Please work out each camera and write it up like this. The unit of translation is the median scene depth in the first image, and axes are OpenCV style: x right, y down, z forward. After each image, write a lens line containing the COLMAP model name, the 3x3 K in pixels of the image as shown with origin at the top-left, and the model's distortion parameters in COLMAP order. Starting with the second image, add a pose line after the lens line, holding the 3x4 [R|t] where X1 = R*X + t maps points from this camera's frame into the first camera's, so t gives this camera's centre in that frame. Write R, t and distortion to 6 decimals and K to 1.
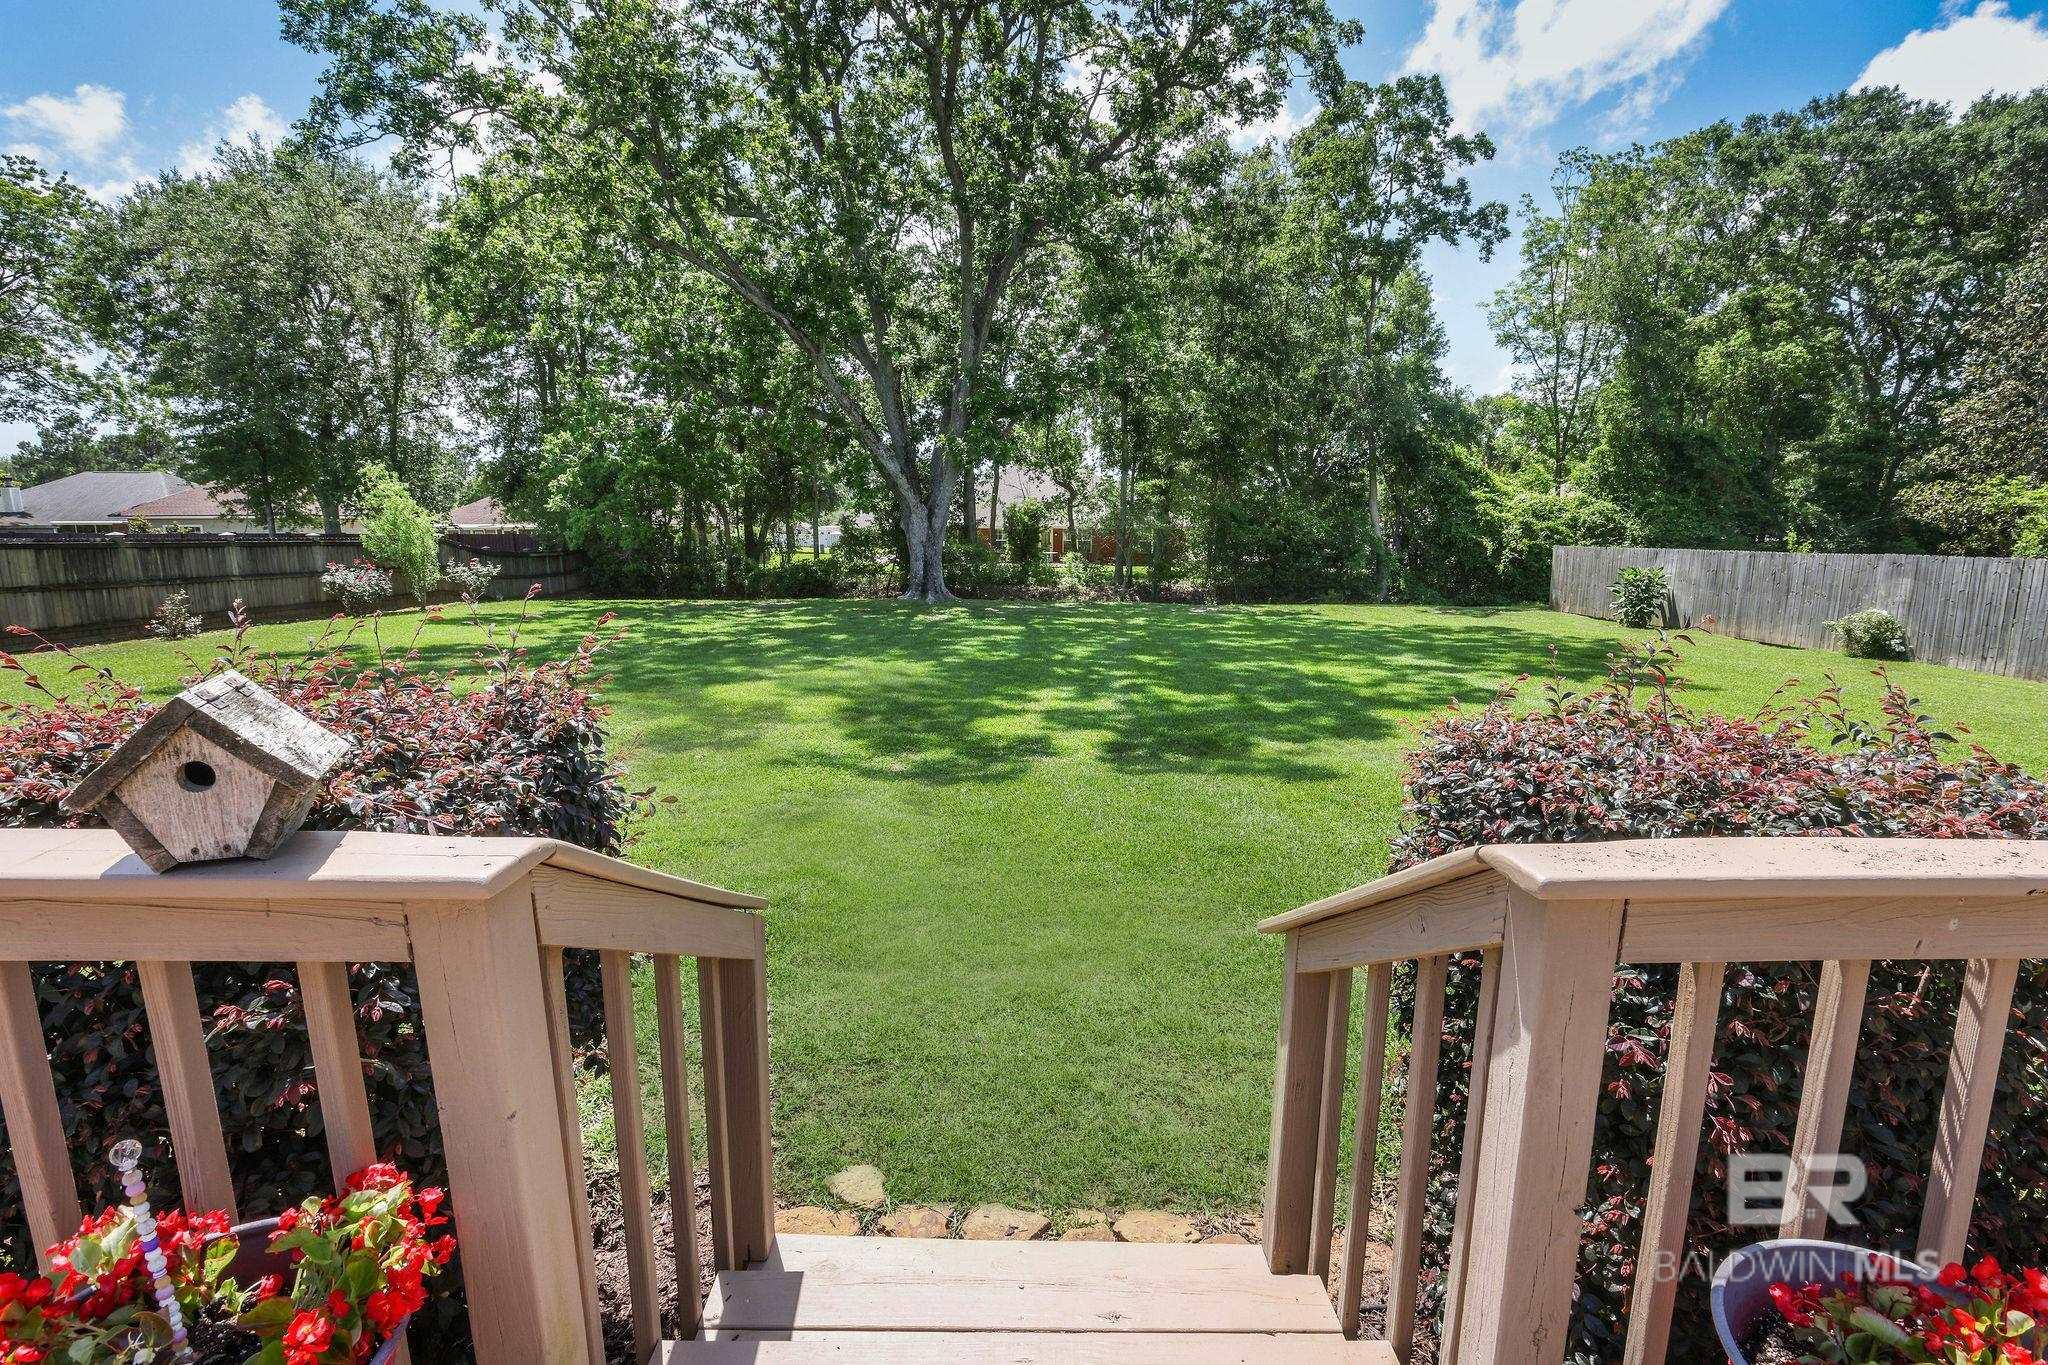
lens RADIAL K [[929.7, 0, 1049.7], [0, 929.7, 690.5], [0, 0, 1]] dist [-0.054855, 0.017235]
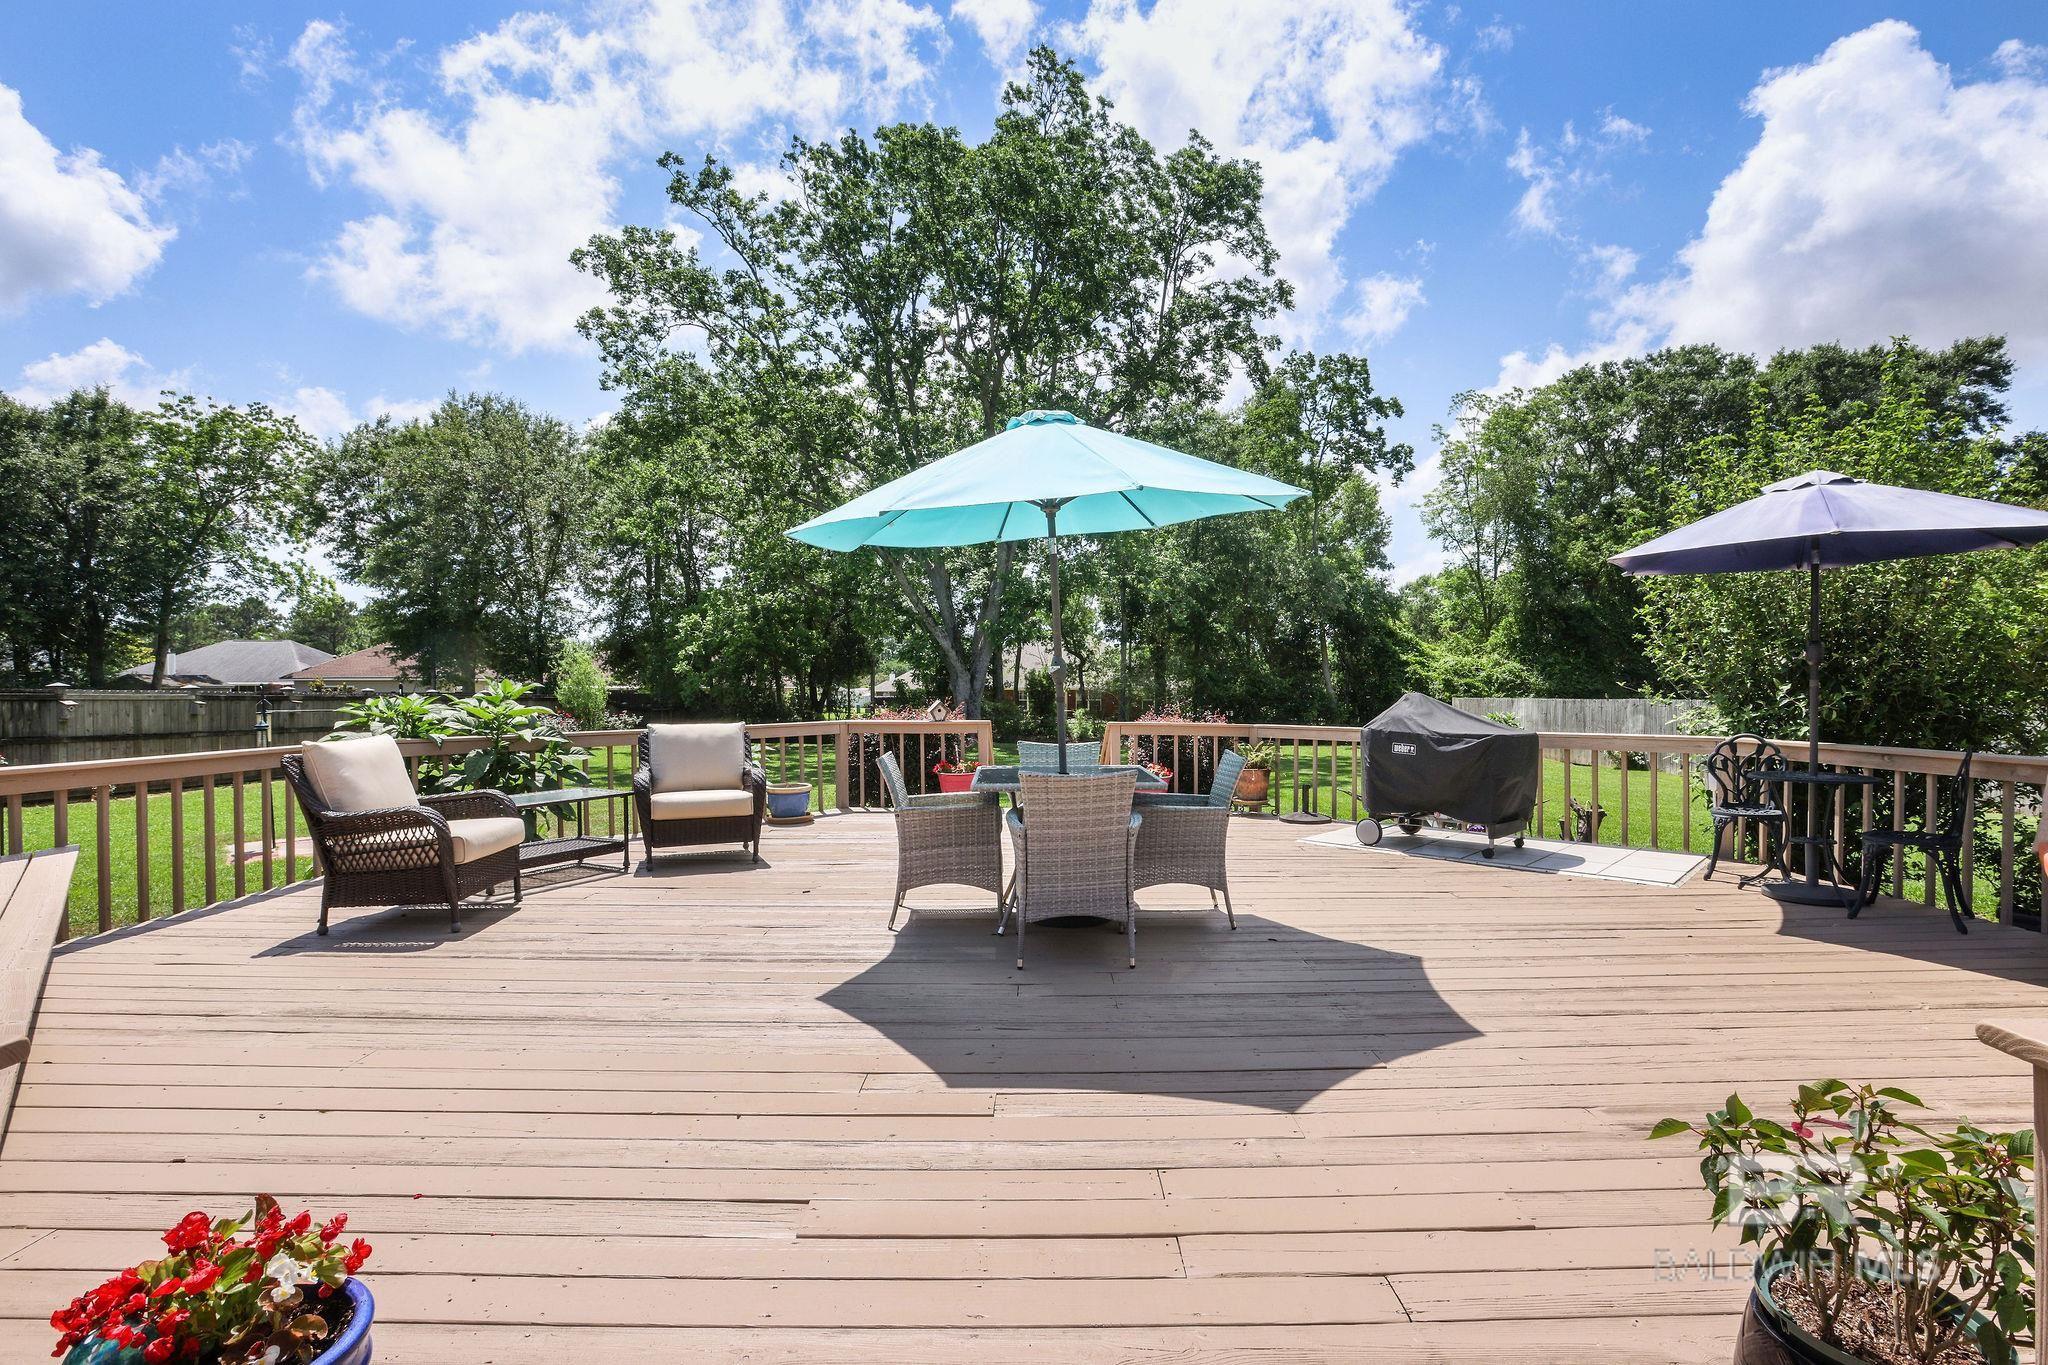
lens RADIAL K [[939.8, 0, 1051.0], [0, 939.8, 673.3], [0, 0, 1]] dist [-0.048604, 0.031870]
pose [[0.999845, -0.006240, -0.016452, 0.004315], [0.003005, 0.981833, -0.189726, 0.043734], [0.017337, 0.189647, 0.981699, -0.241413]]
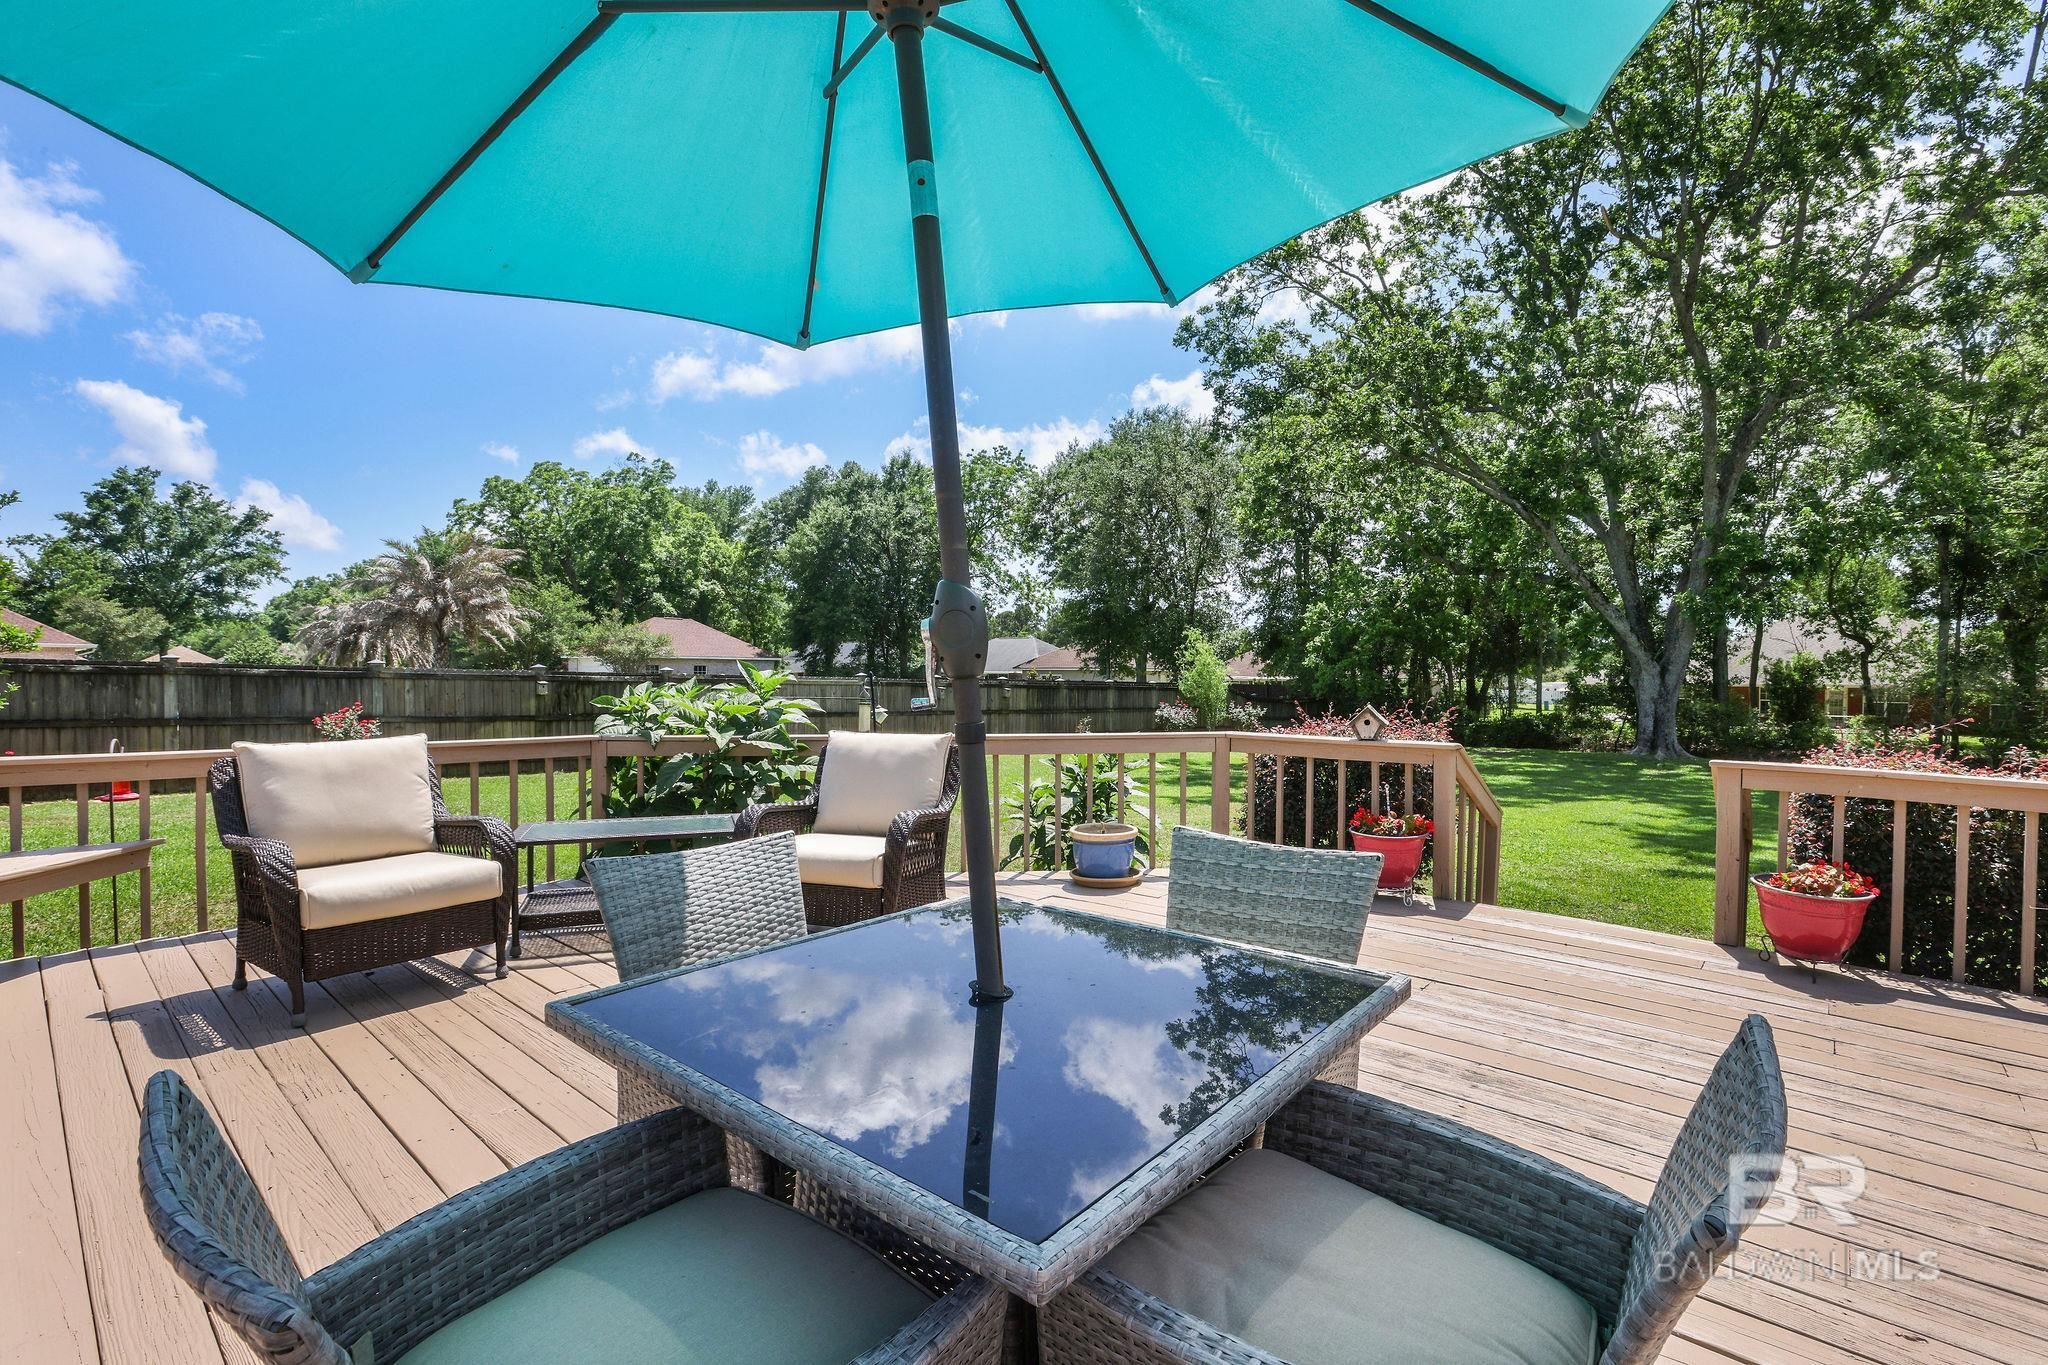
lens RADIAL K [[939.8, 0, 1051.0], [0, 939.8, 673.3], [0, 0, 1]] dist [-0.048604, 0.031870]
pose [[0.746421, 0.001549, -0.665473, 0.032800], [-0.123350, 0.982991, -0.136066, 0.023107], [0.653943, 0.183648, 0.733916, -0.129161]]
